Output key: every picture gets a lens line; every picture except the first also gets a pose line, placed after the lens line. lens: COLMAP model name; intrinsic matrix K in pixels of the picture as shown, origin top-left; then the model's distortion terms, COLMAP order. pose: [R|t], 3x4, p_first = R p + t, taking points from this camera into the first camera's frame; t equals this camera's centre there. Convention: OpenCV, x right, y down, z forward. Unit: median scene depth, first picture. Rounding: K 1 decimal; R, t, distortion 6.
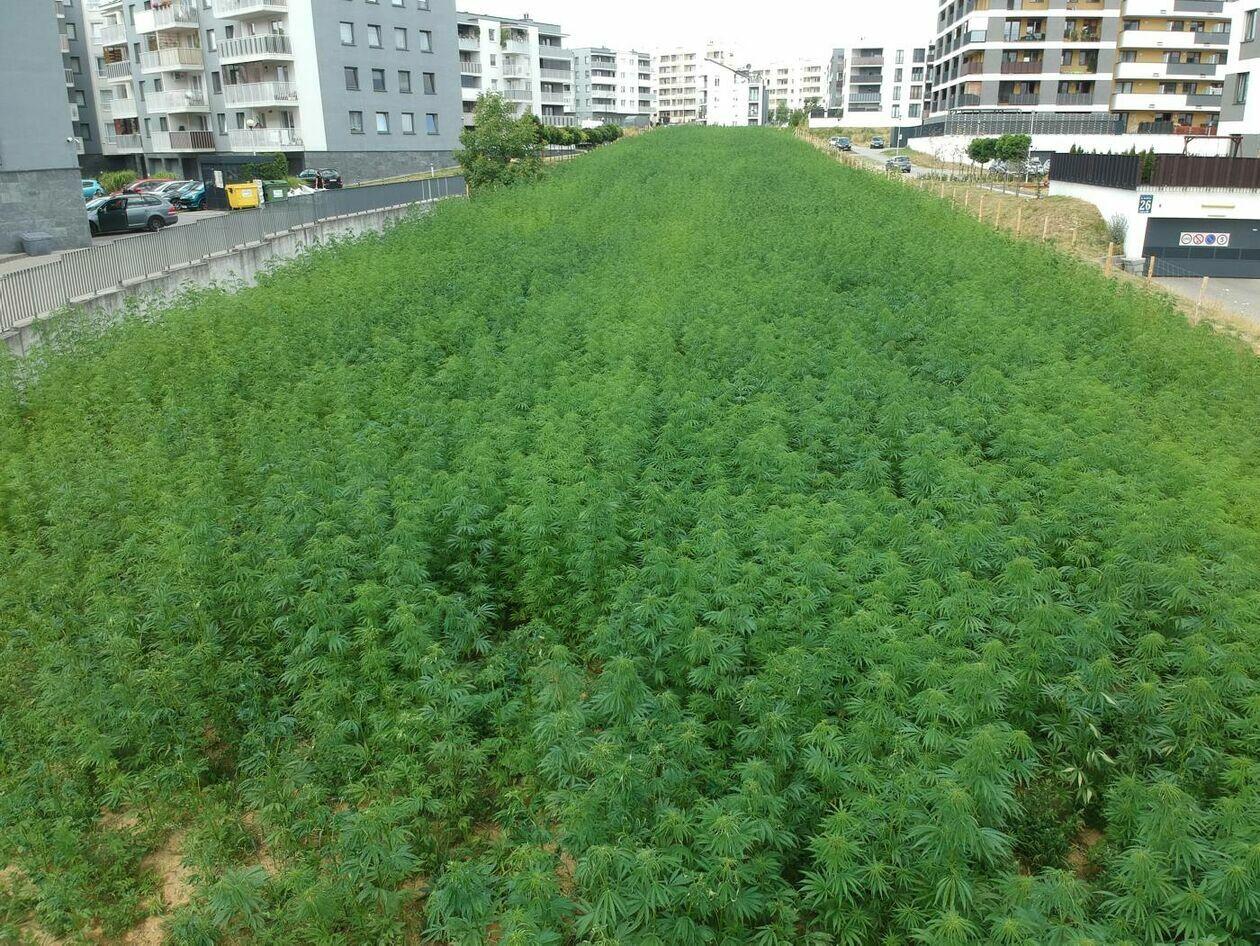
lens RADIAL K [[937.7, 0, 630.0], [0, 937.7, 473.0], [0, 0, 1]] dist [0.086249, -0.149262]
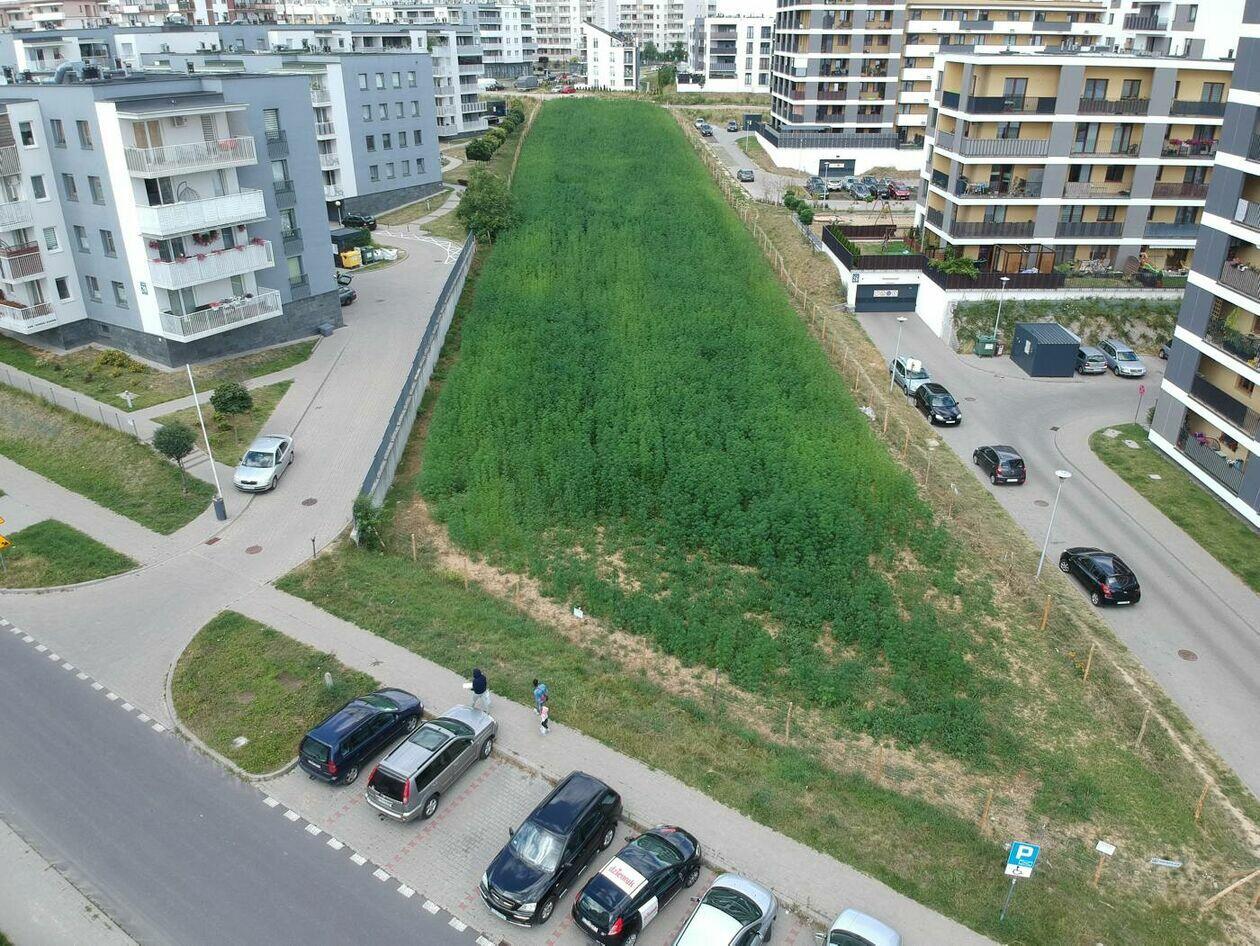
lens RADIAL K [[937.7, 0, 630.0], [0, 937.7, 473.0], [0, 0, 1]] dist [0.086249, -0.149262]
pose [[0.990513, -0.052212, 0.127112, -0.044390], [0.038844, 0.993664, 0.105466, -0.022040], [-0.131813, -0.099528, 0.986265, -0.204937]]
